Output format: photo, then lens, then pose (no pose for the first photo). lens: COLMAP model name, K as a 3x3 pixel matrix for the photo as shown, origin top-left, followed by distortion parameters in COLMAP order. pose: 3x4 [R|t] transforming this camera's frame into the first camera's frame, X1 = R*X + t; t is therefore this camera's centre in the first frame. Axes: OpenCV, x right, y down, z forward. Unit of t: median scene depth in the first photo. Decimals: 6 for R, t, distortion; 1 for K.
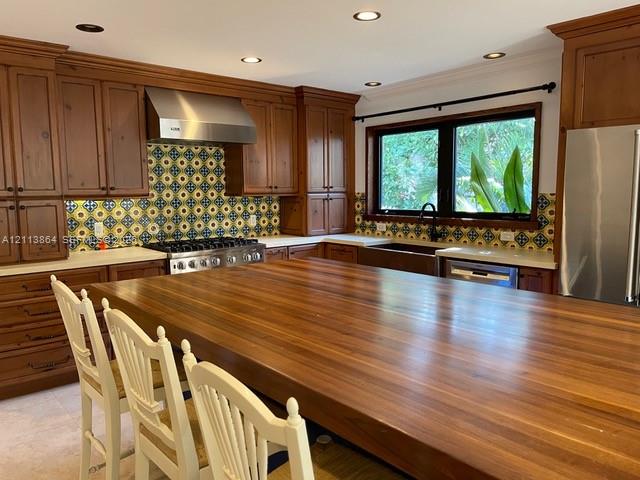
lens RADIAL K [[477.5, 0, 318.2], [0, 477.5, 240.8], [0, 0, 1]] dist [0.030399, -0.020292]
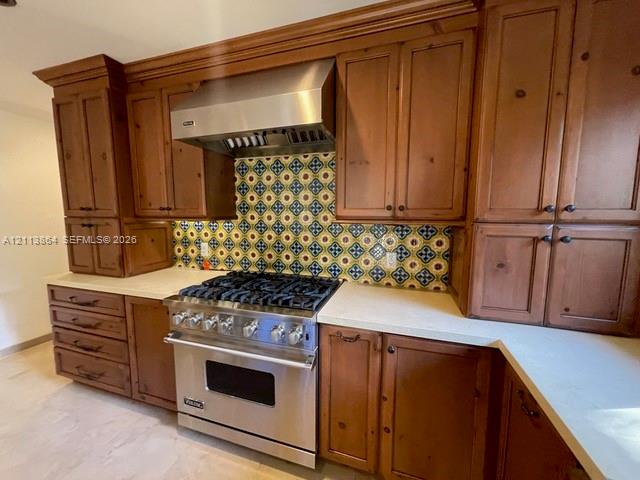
lens RADIAL K [[258.2, 0, 316.5], [0, 258.2, 239.8], [0, 0, 1]] dist [0.001684, 0.000896]
pose [[0.516241, 0.103646, -0.850148, 0.118828], [-0.102245, 0.993010, 0.058976, -0.093627], [0.850318, 0.056477, 0.523230, 0.849832]]
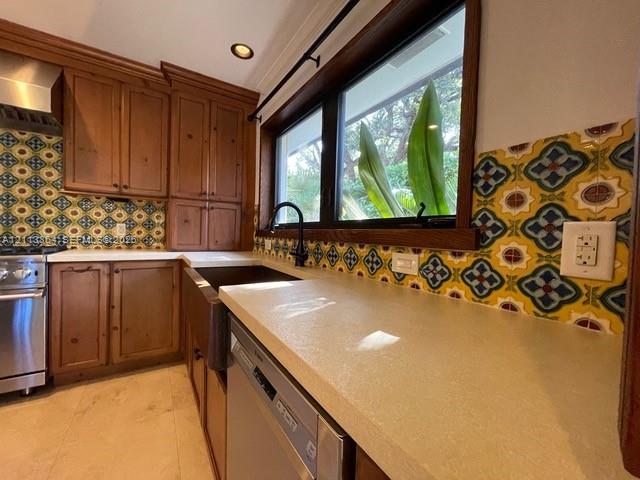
lens RADIAL K [[258.2, 0, 315.2], [0, 258.2, 239.5], [0, 0, 1]] dist [0.001684, 0.000896]
pose [[0.988514, 0.041832, -0.145226, 0.319794], [-0.054544, 0.994914, -0.084679, -0.006069], [0.140945, 0.091628, 0.985768, 0.688476]]
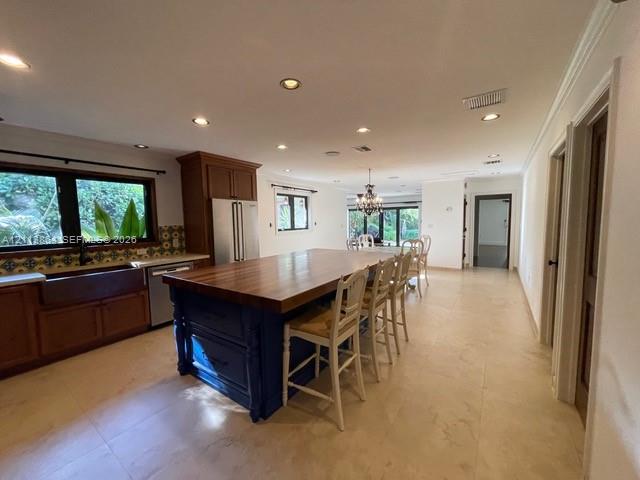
lens RADIAL K [[258.2, 0, 316.1], [0, 258.2, 241.2], [0, 0, 1]] dist [0.001684, 0.000896]
pose [[-0.243694, -0.061789, 0.967882, -0.602717], [0.128631, 0.987093, 0.095403, -0.050709], [-0.961284, 0.147749, -0.232601, 0.566231]]
